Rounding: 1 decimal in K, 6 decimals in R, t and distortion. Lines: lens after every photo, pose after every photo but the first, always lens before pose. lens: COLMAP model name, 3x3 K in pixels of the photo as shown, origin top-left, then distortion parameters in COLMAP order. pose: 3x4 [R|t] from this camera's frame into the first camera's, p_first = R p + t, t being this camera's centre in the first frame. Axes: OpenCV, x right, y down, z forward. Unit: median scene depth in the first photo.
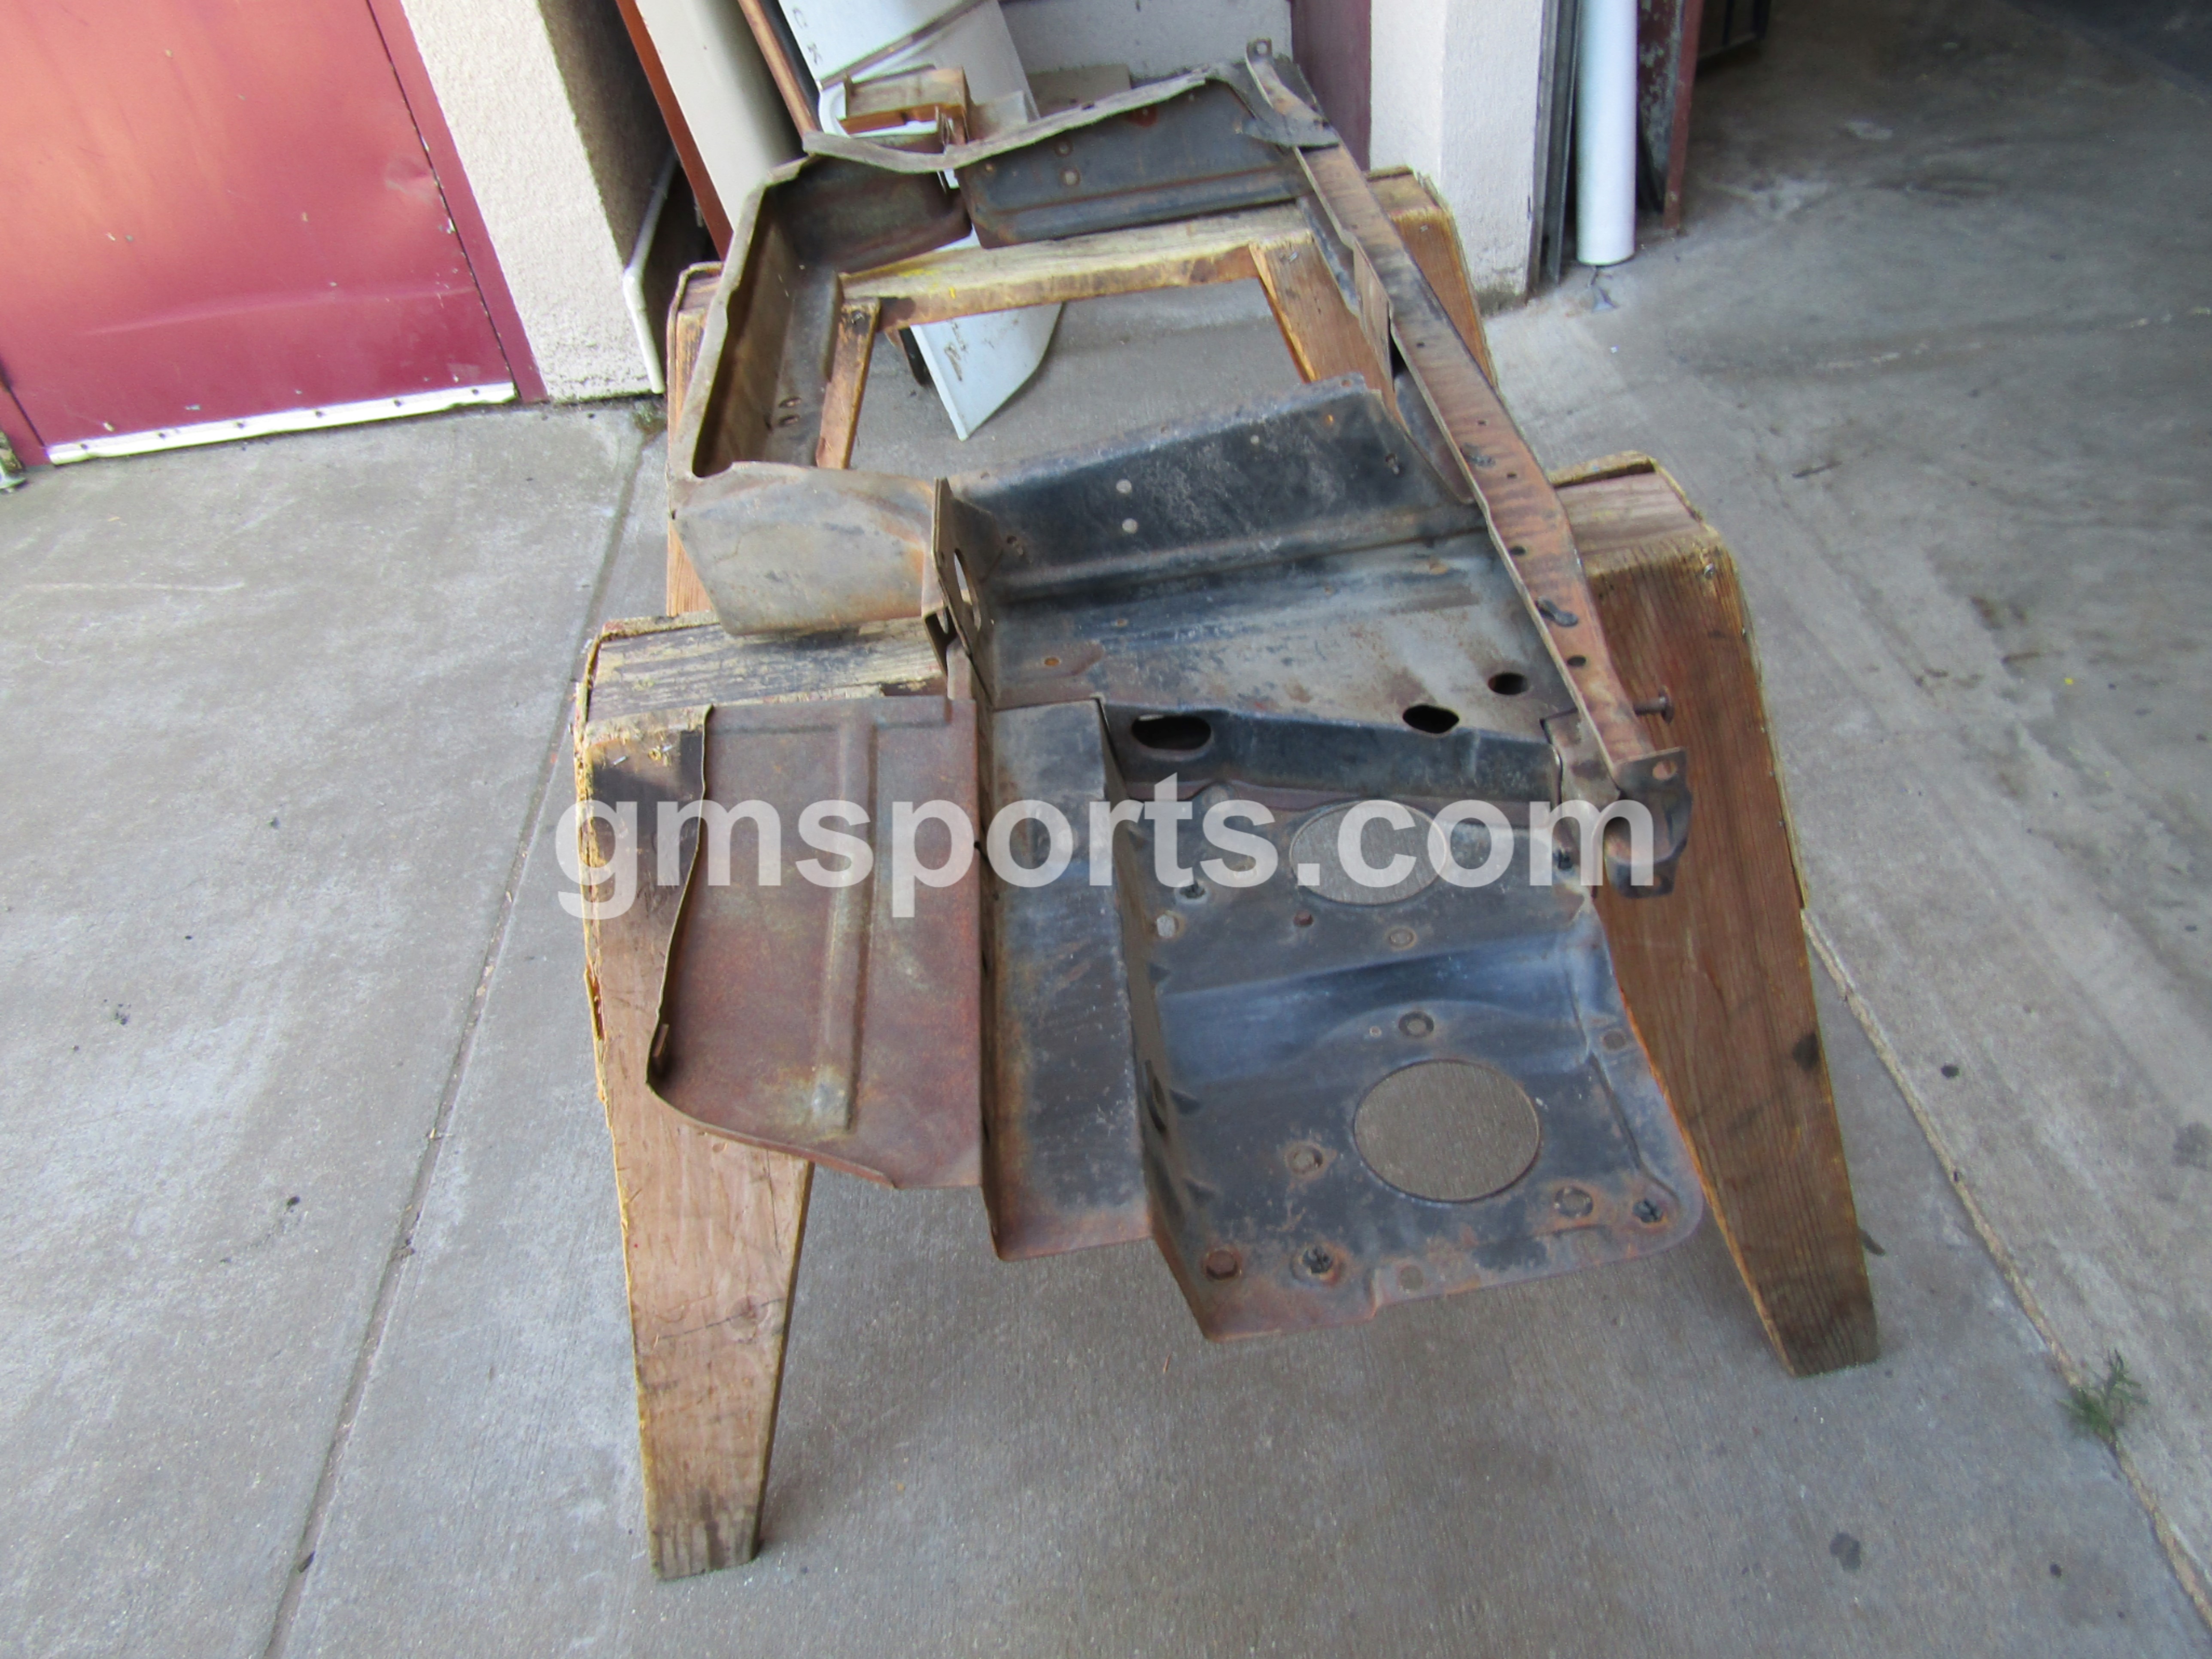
lens RADIAL K [[1576.3, 0, 1113.0], [0, 1576.3, 837.4], [0, 0, 1]] dist [-0.003480, -0.001648]
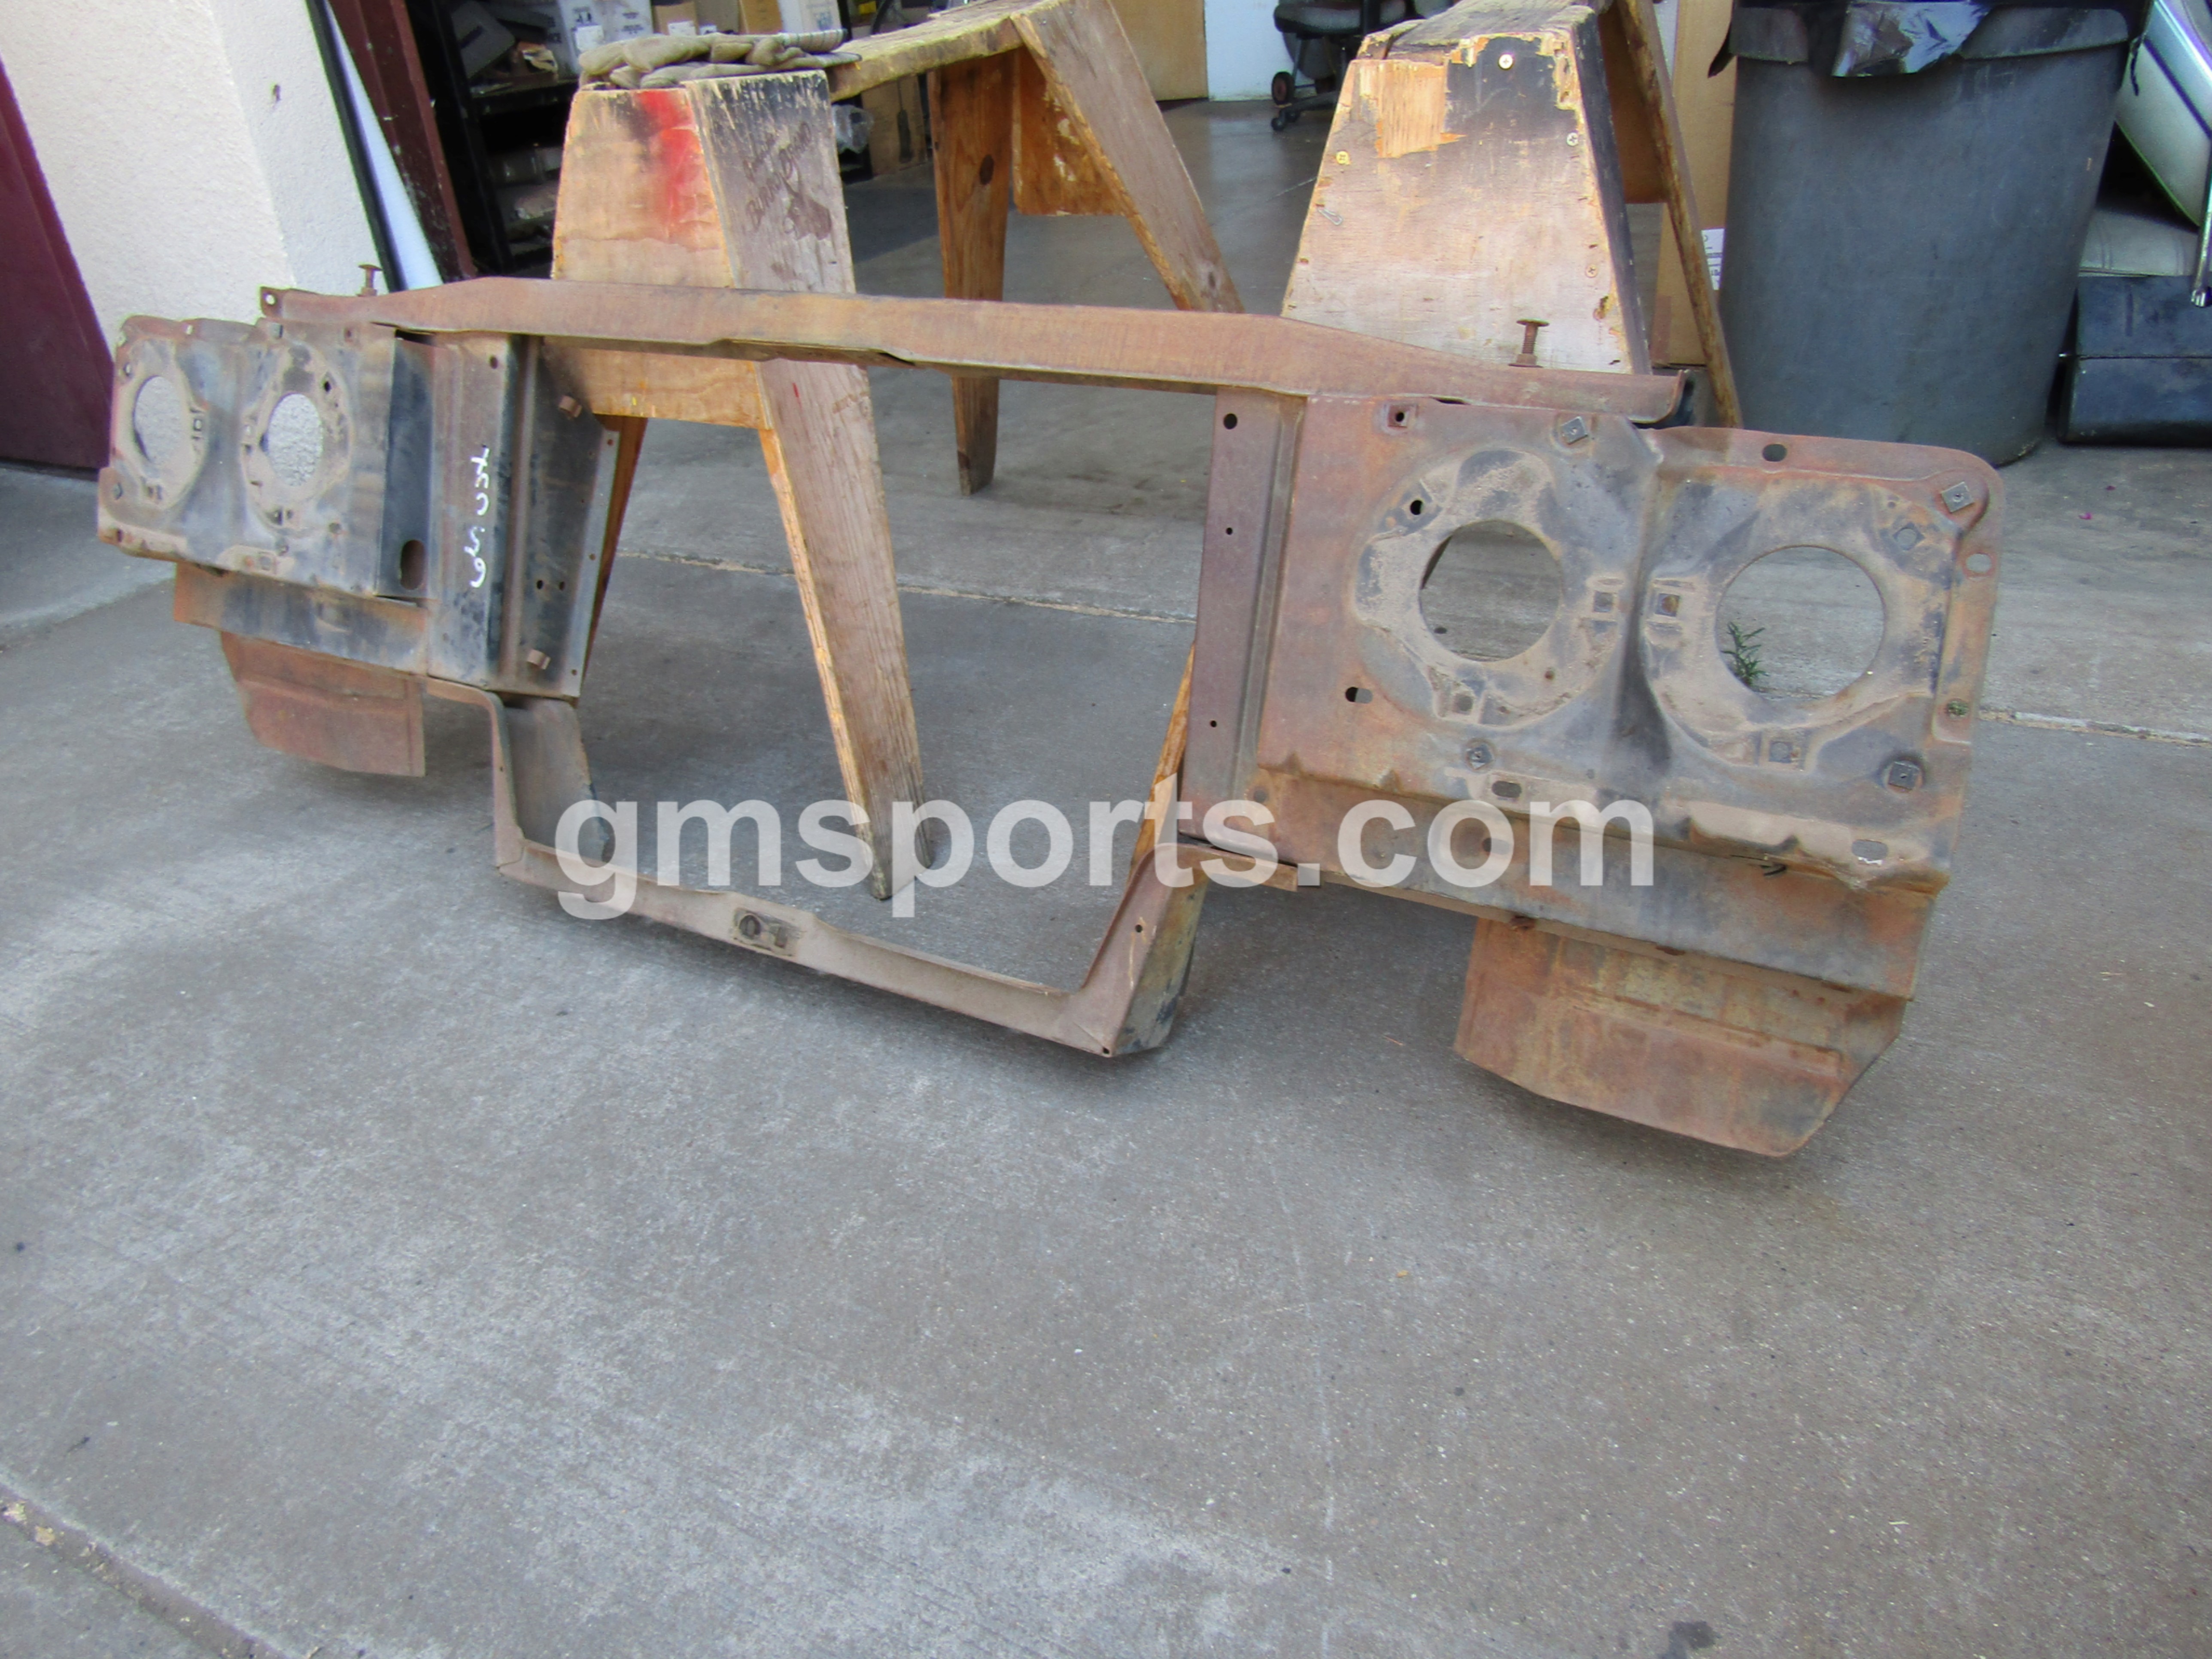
lens RADIAL K [[1576.3, 0, 1095.5], [0, 1576.3, 826.8], [0, 0, 1]] dist [-0.003480, -0.001648]
pose [[0.527959, -0.359474, 0.769440, -0.610765], [0.573538, 0.819107, -0.010861, 0.125943], [-0.626349, 0.447037, 0.638627, 0.412112]]
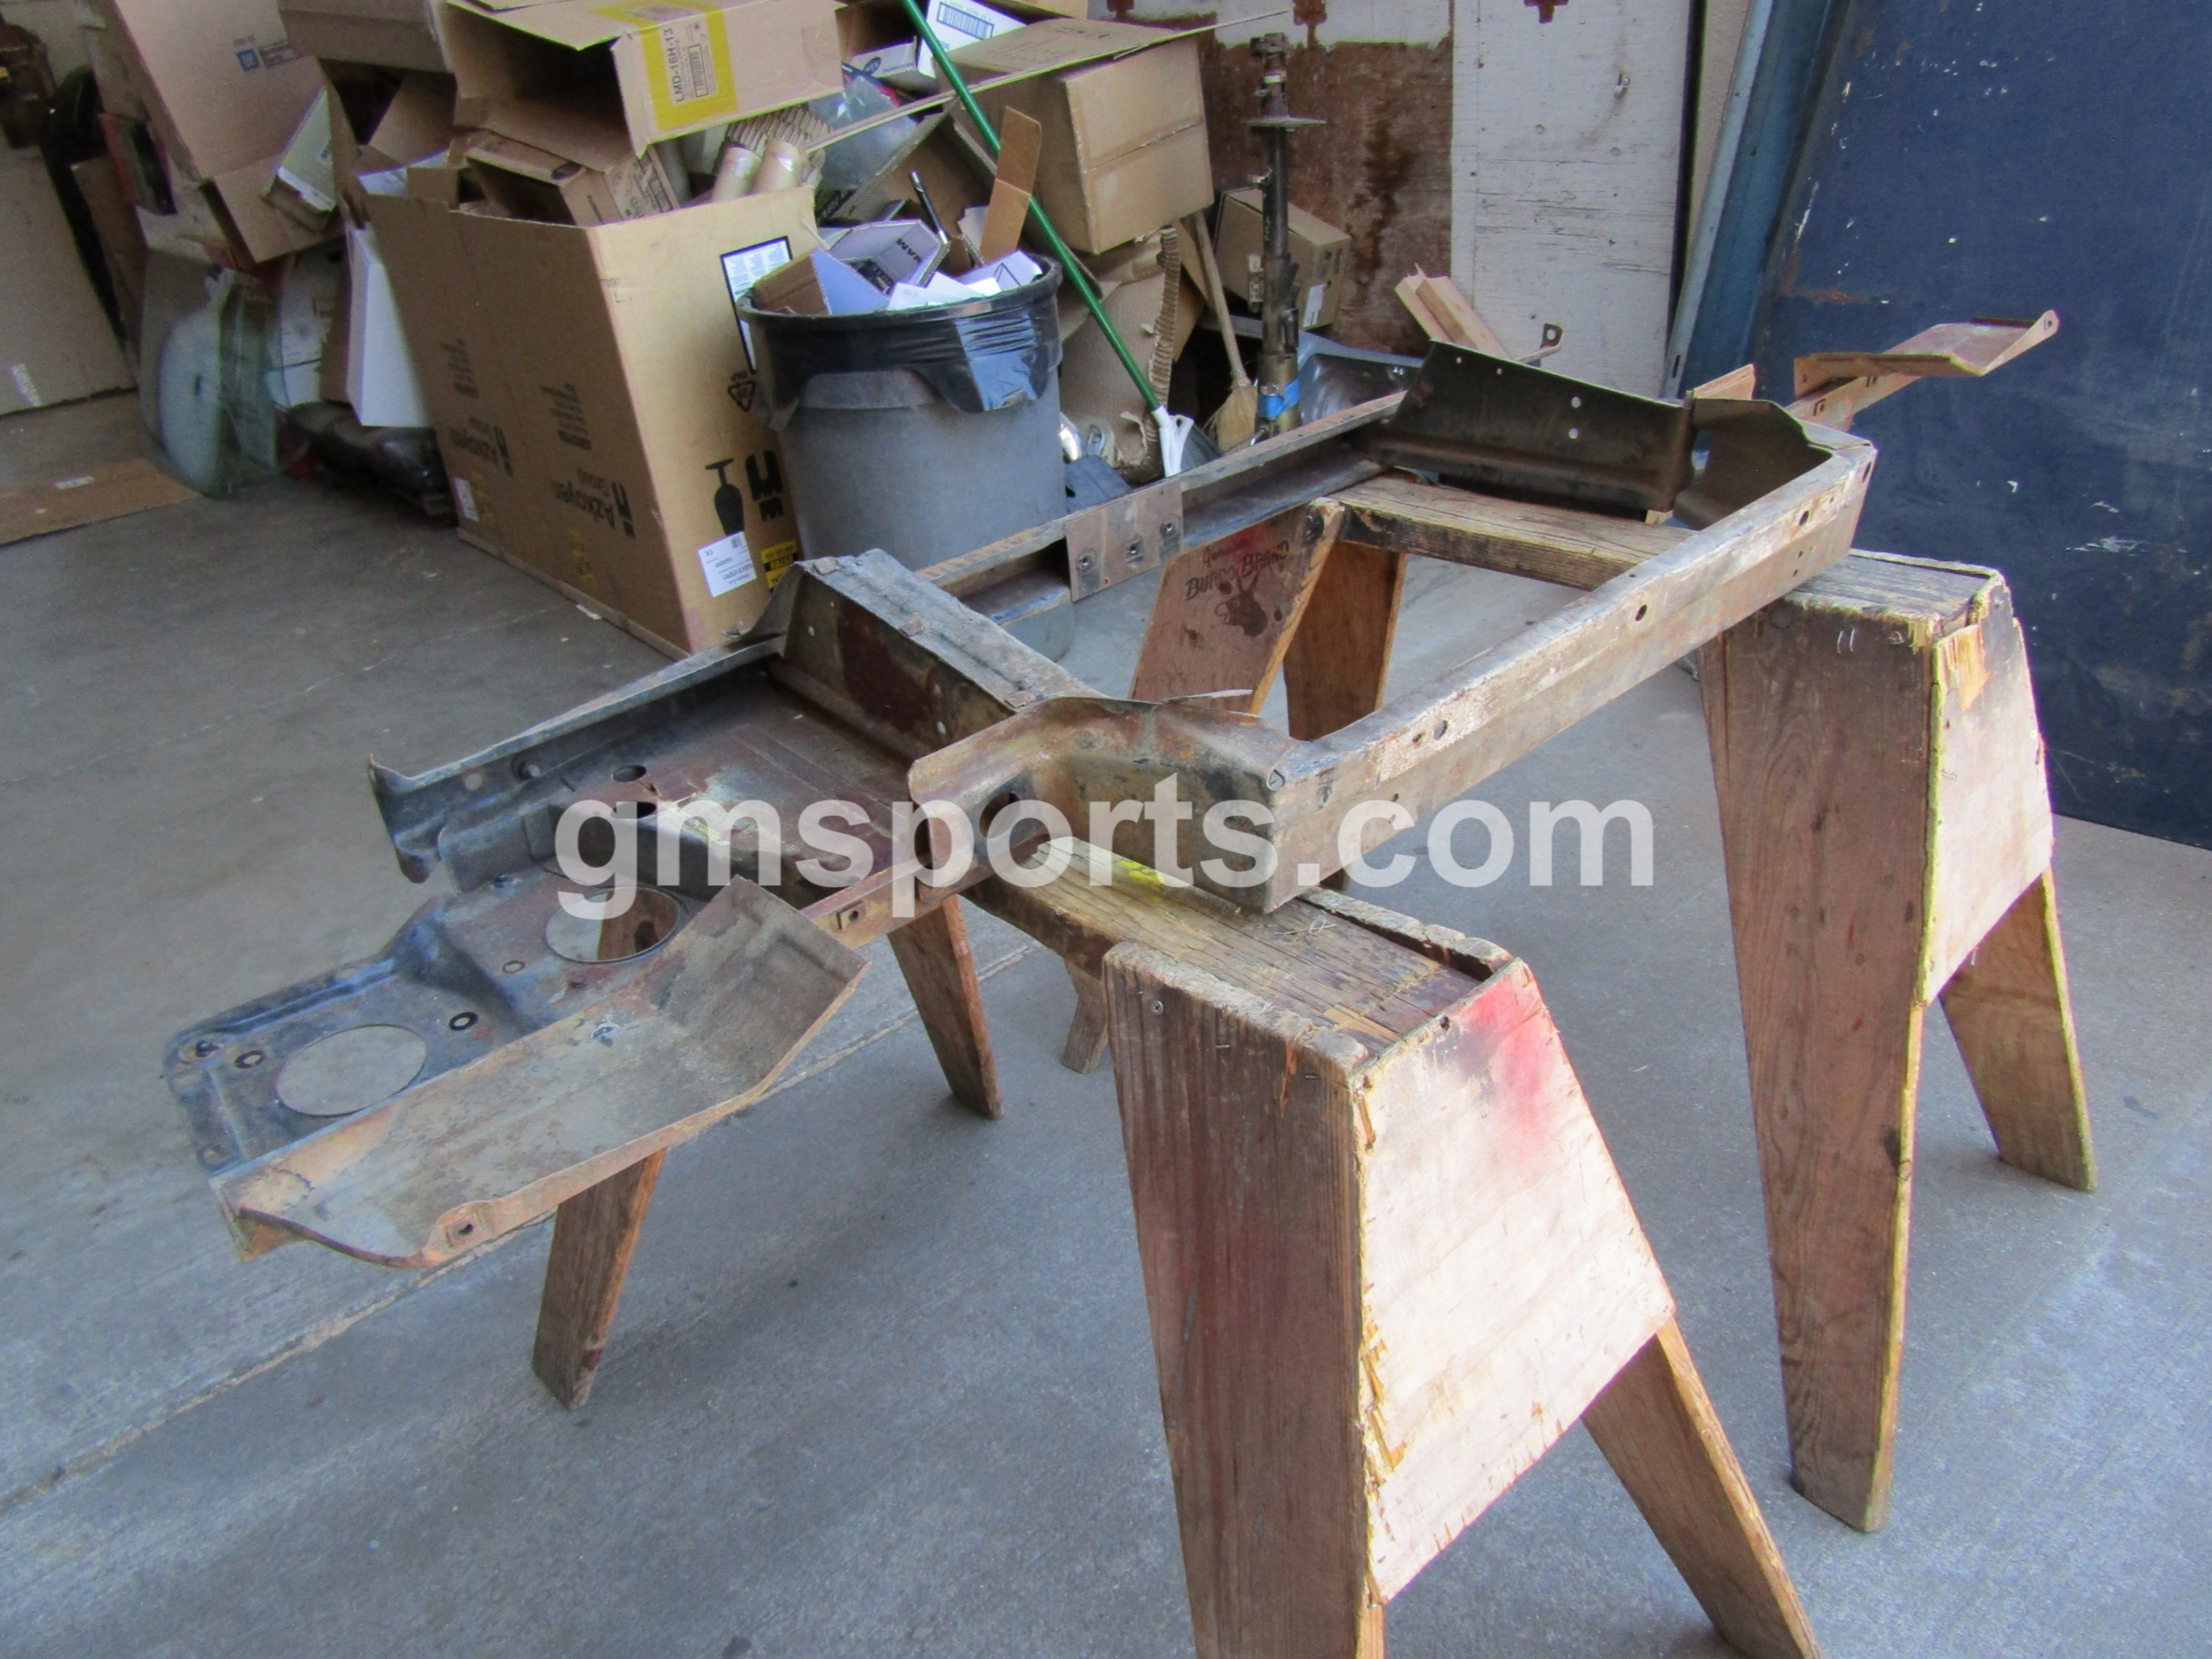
lens RADIAL K [[1576.3, 0, 1112.3], [0, 1576.3, 832.5], [0, 0, 1]] dist [-0.003480, -0.001648]
pose [[-0.583416, -0.249183, 0.773003, -0.585539], [0.642537, 0.440533, 0.626958, -0.742745], [-0.496761, 0.862461, -0.096905, 1.017392]]
